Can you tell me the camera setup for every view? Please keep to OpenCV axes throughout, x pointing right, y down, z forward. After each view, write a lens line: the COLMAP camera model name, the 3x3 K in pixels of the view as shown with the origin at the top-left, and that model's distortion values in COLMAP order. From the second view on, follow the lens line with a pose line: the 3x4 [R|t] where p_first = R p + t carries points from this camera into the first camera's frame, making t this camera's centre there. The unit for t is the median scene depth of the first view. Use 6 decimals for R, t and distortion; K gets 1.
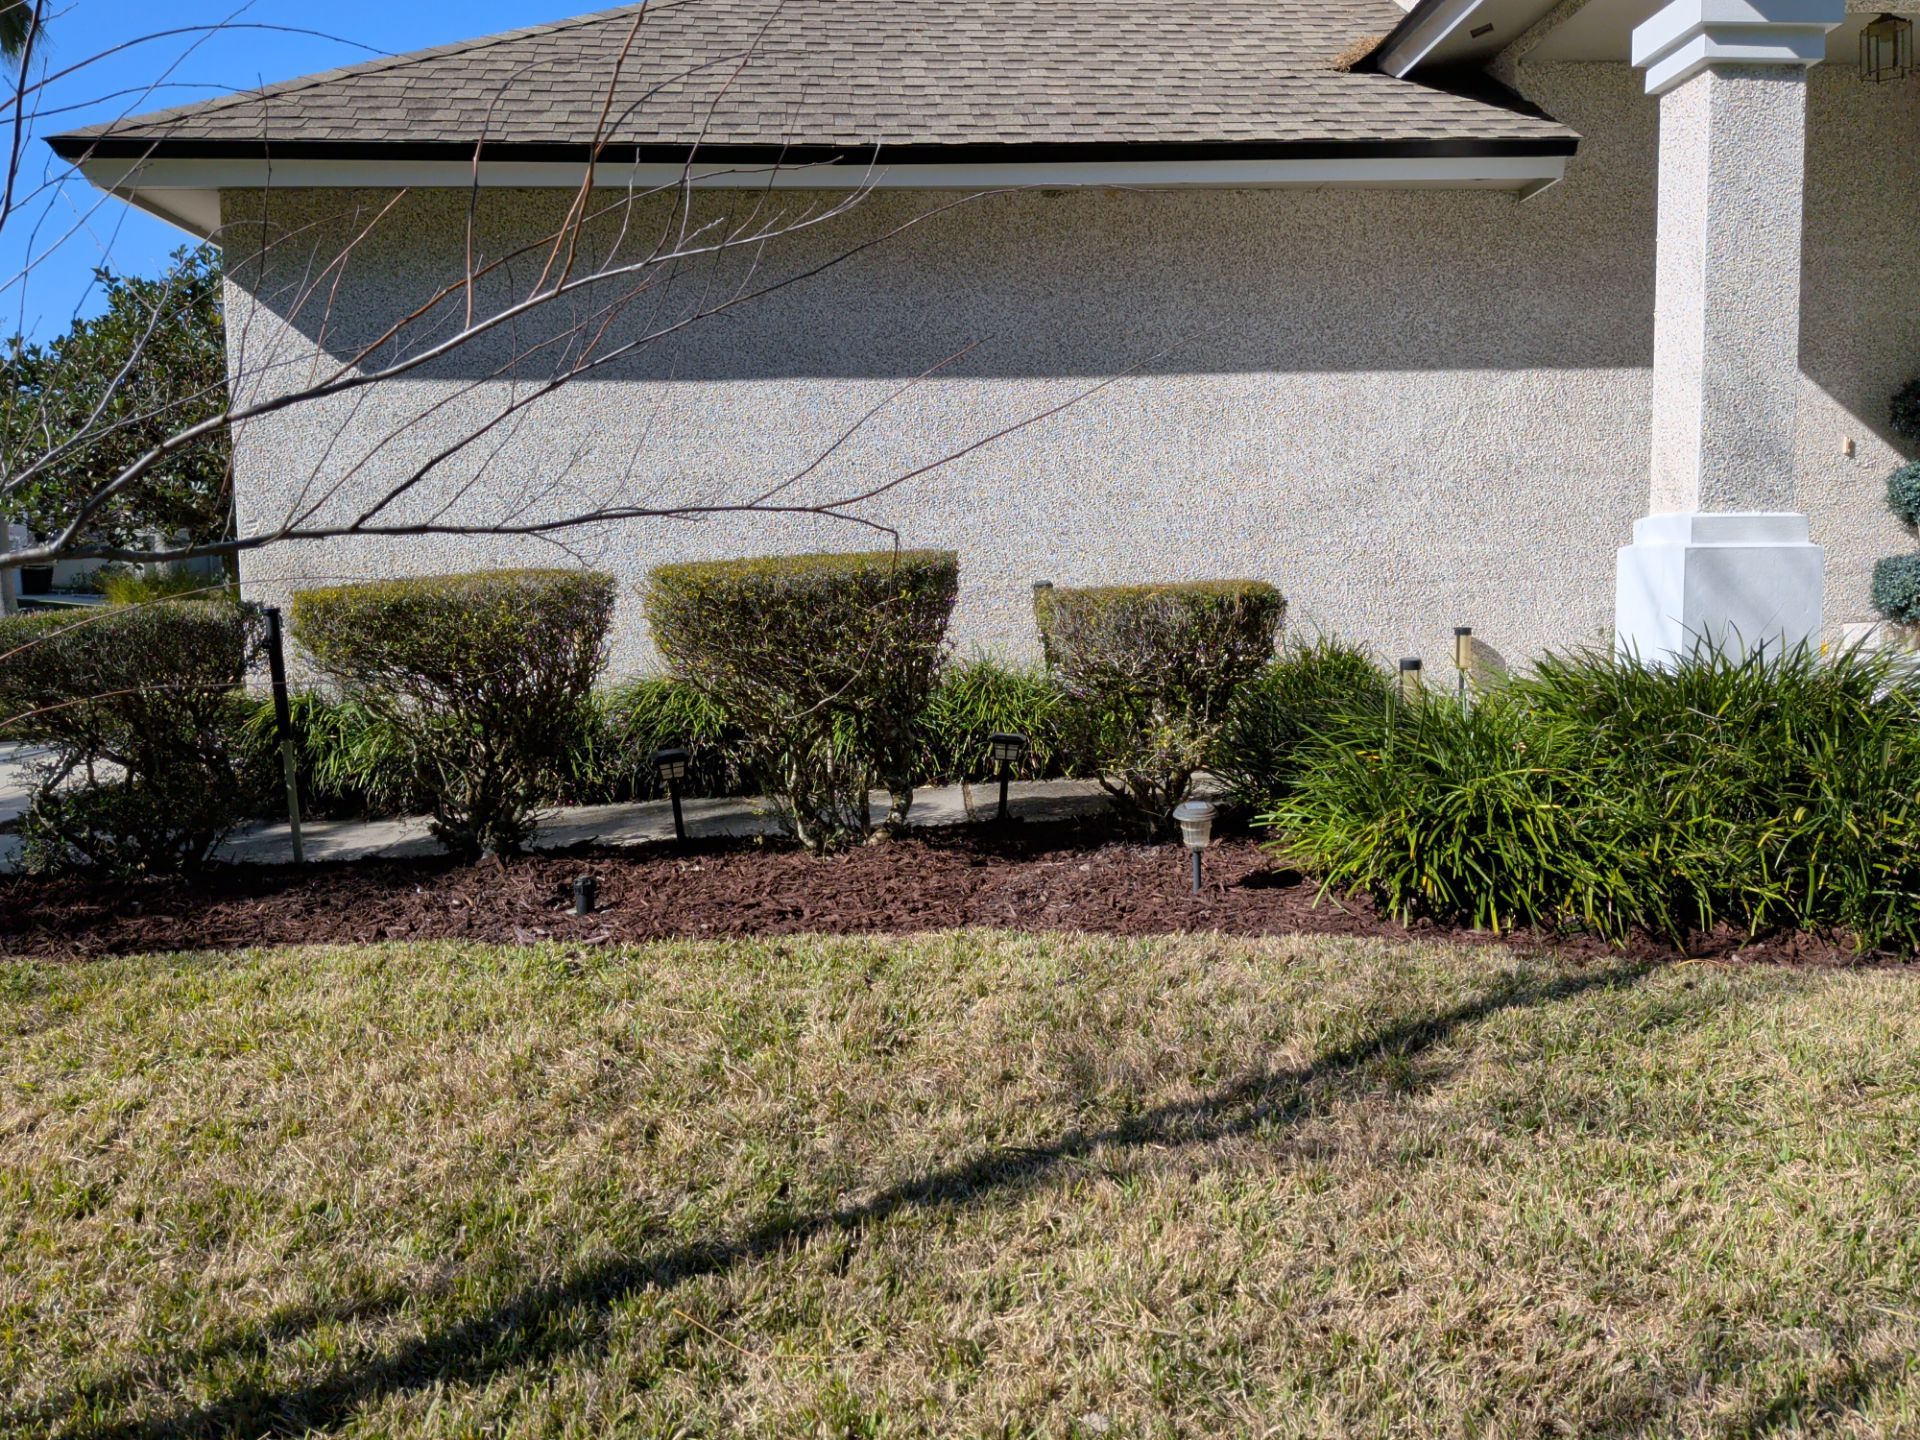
lens RADIAL K [[1569.8, 0, 956.7], [0, 1569.8, 719.3], [0, 0, 1]] dist [0.009291, -0.002634]
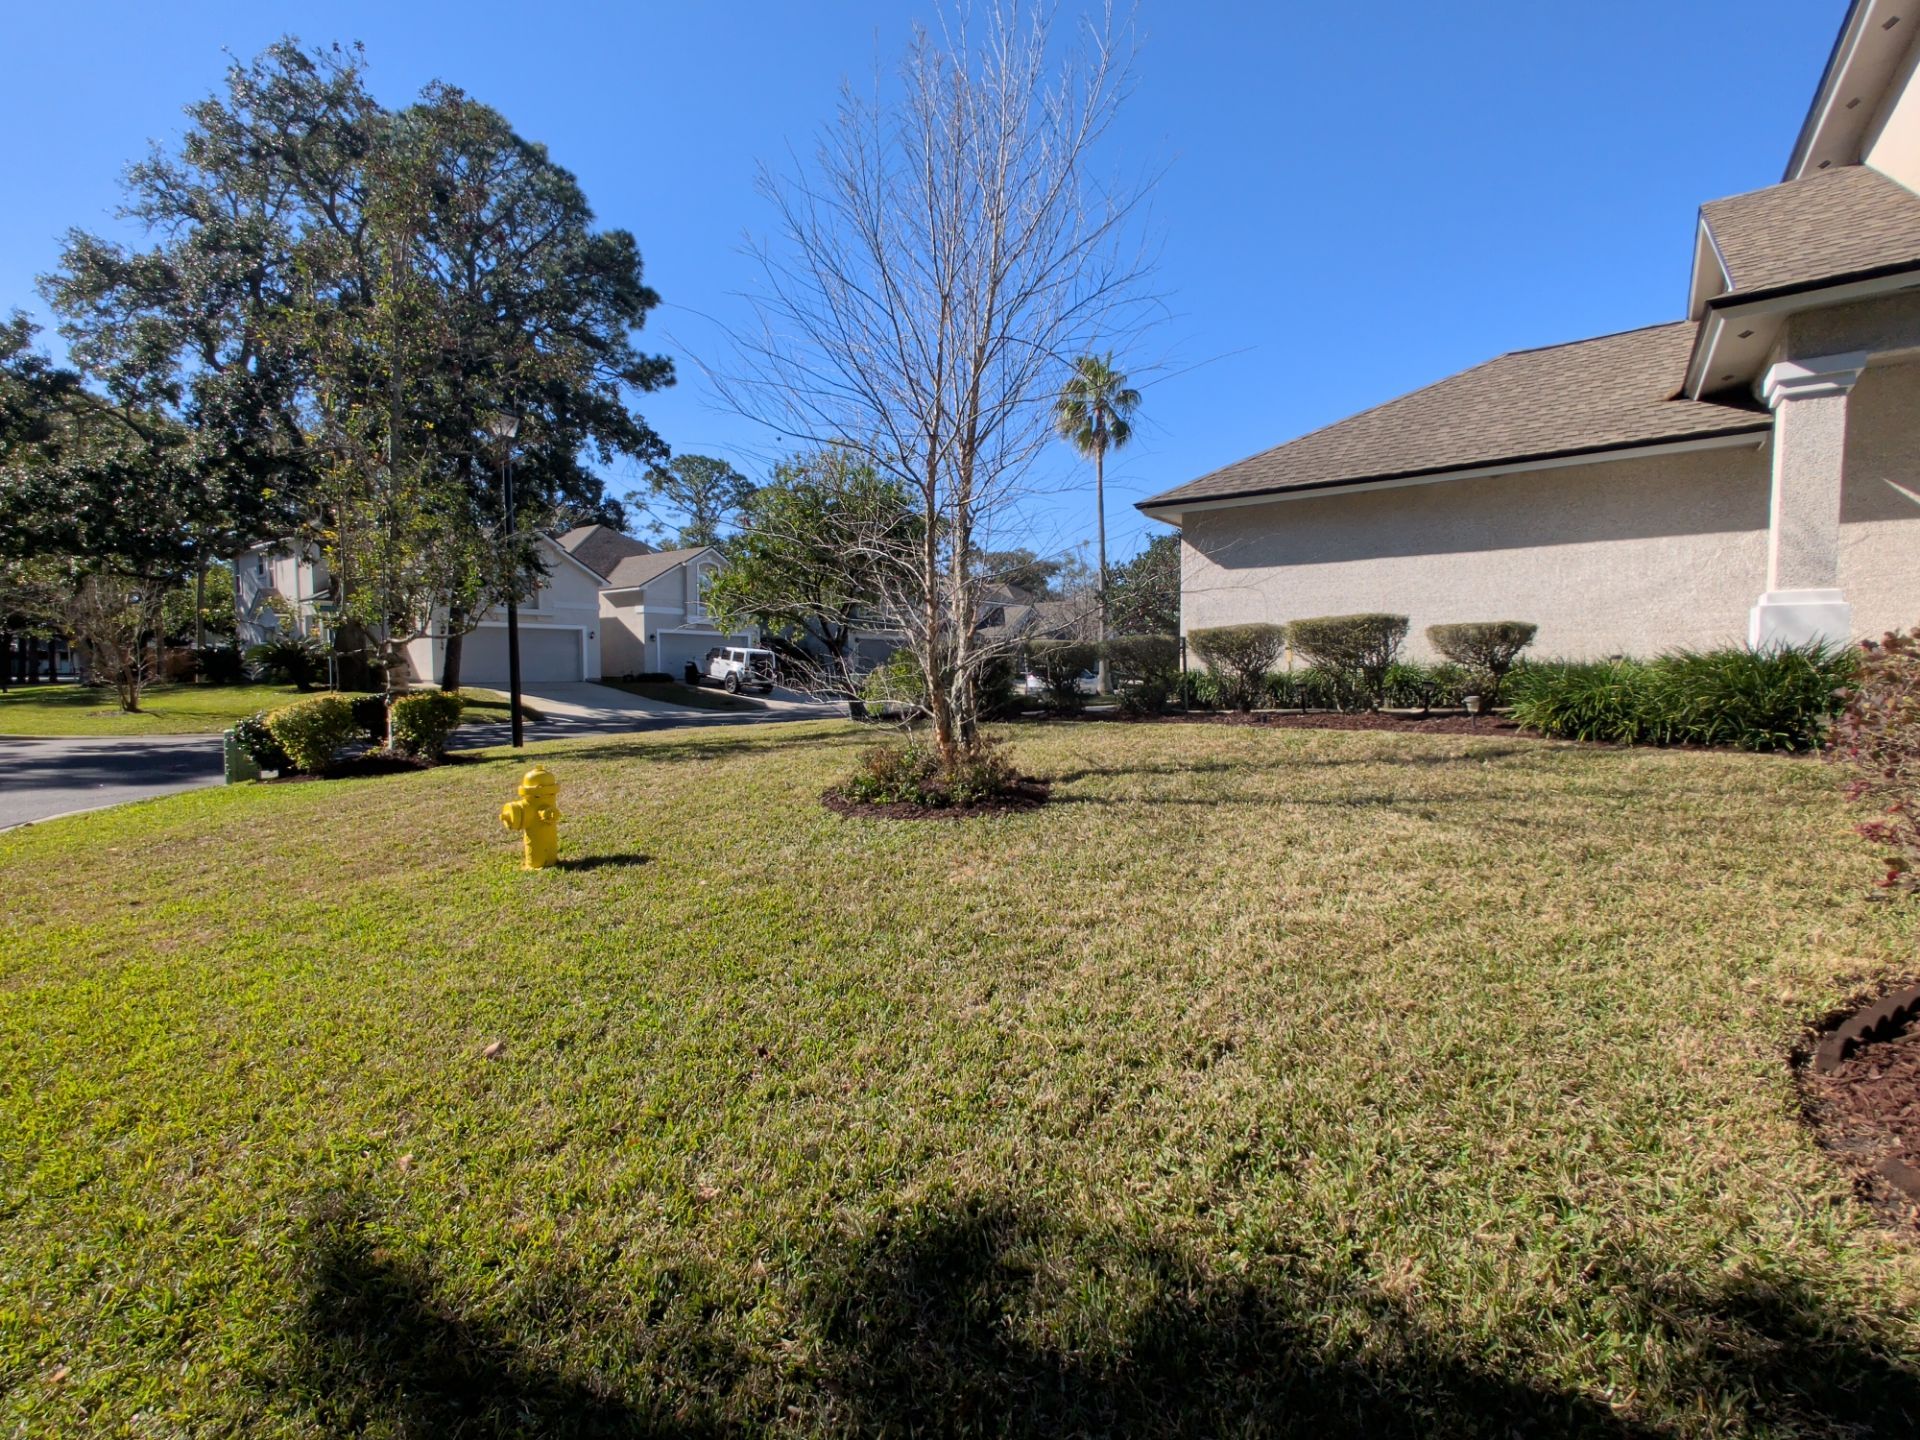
lens RADIAL K [[844.4, 0, 955.2], [0, 844.4, 713.0], [0, 0, 1]] dist [0.002141, 0.000047]
pose [[0.757419, 0.046873, -0.651245, 0.320289], [-0.074726, 0.997089, -0.015144, 0.128126], [0.648639, 0.060135, 0.758717, -0.577566]]
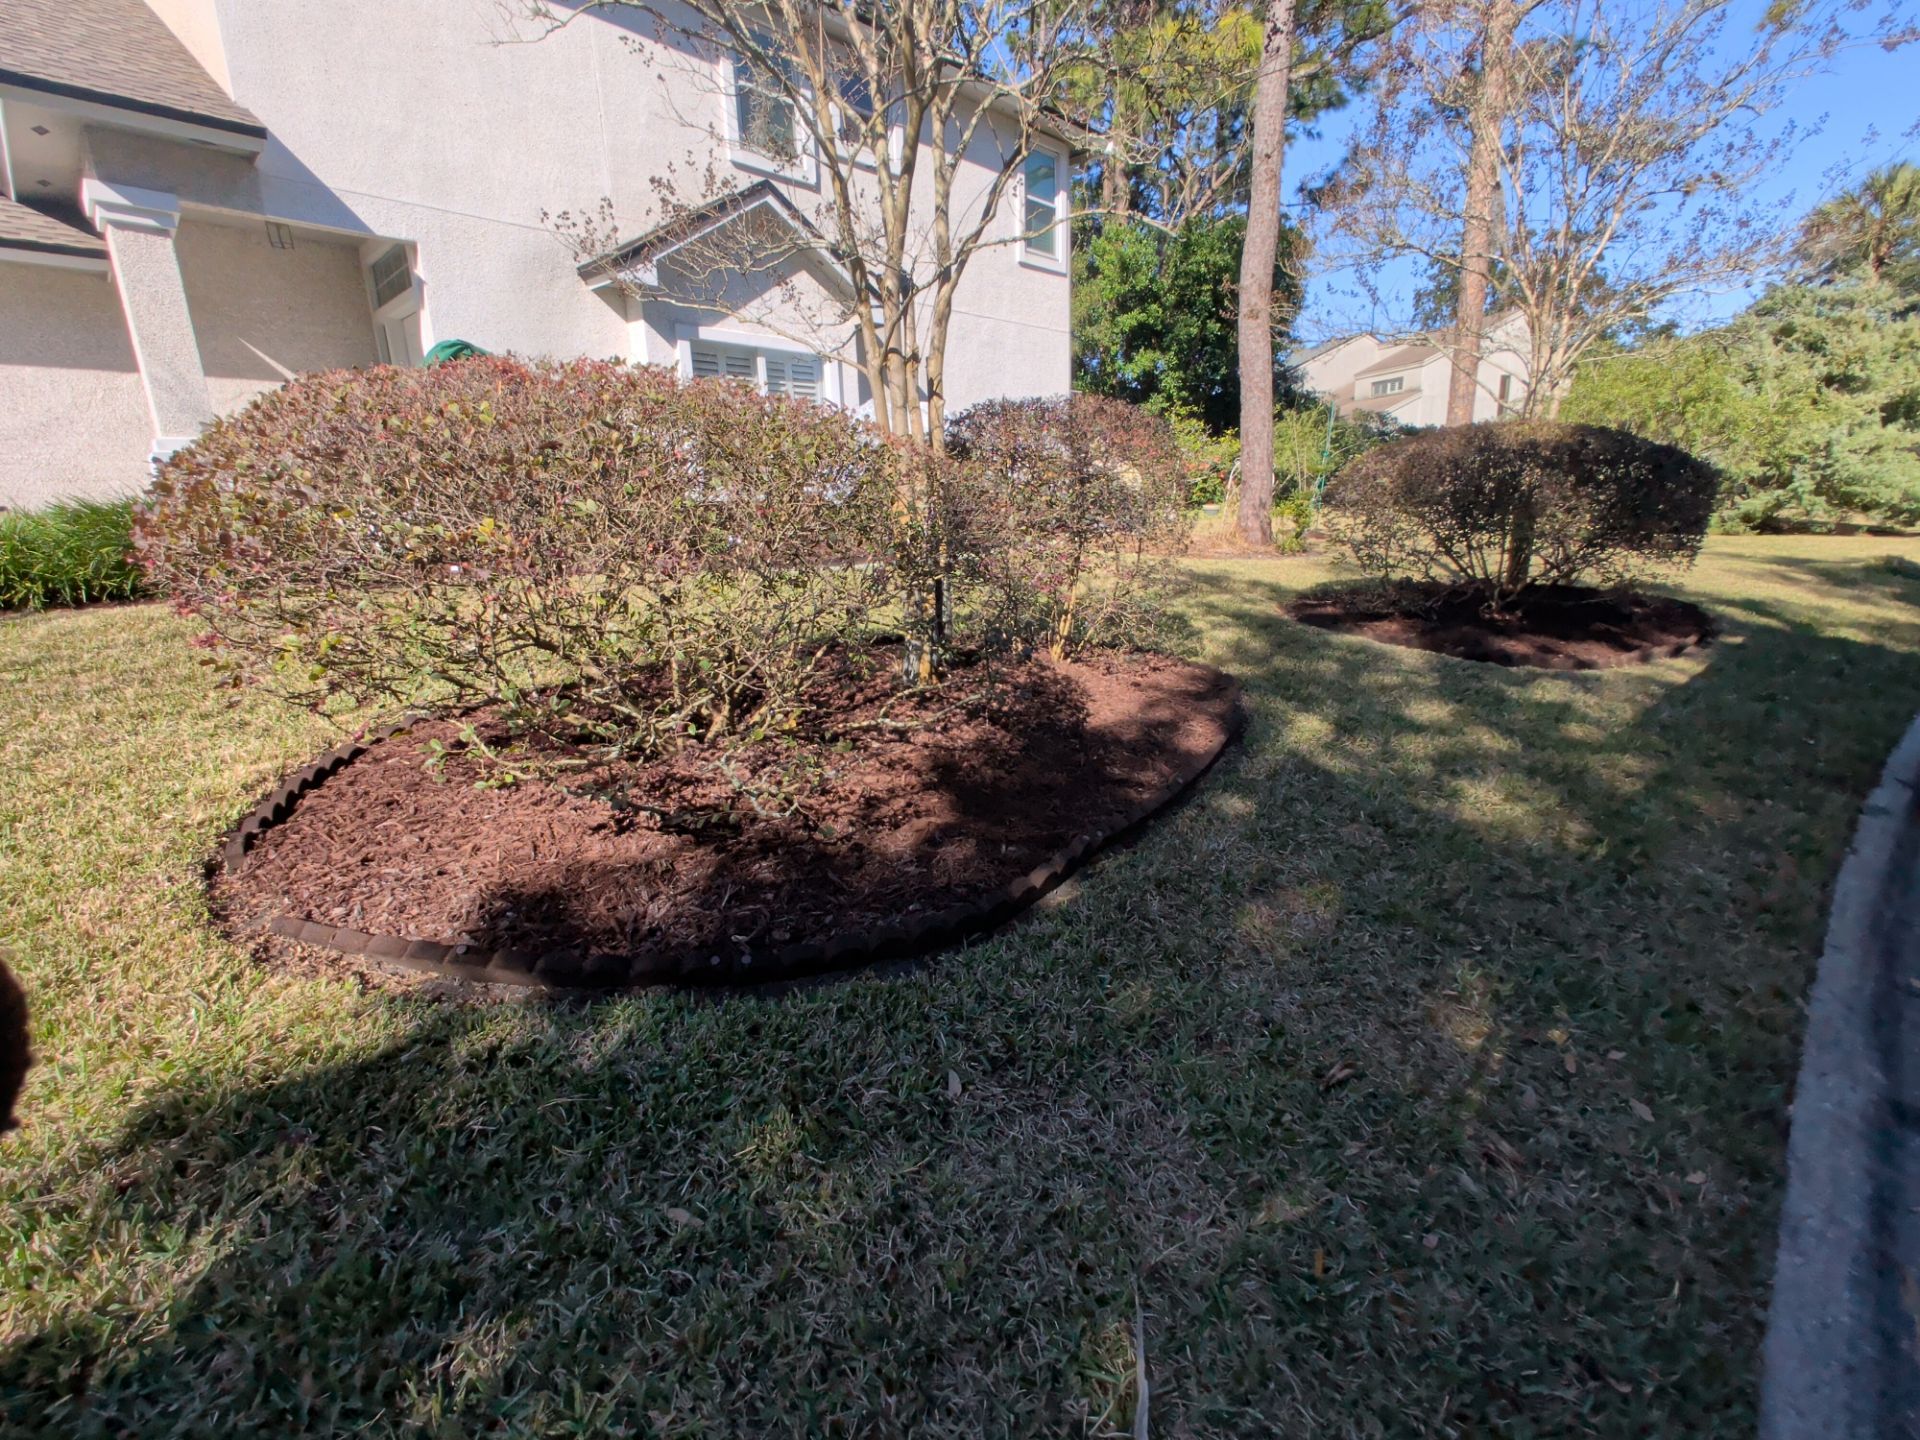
lens RADIAL K [[844.4, 0, 951.8], [0, 844.4, 716.5], [0, 0, 1]] dist [0.002141, 0.000047]
pose [[0.741083, -0.176297, 0.647855, 0.383655], [0.096736, 0.982880, 0.156809, 0.150795], [-0.664409, -0.053538, 0.745450, -0.556210]]
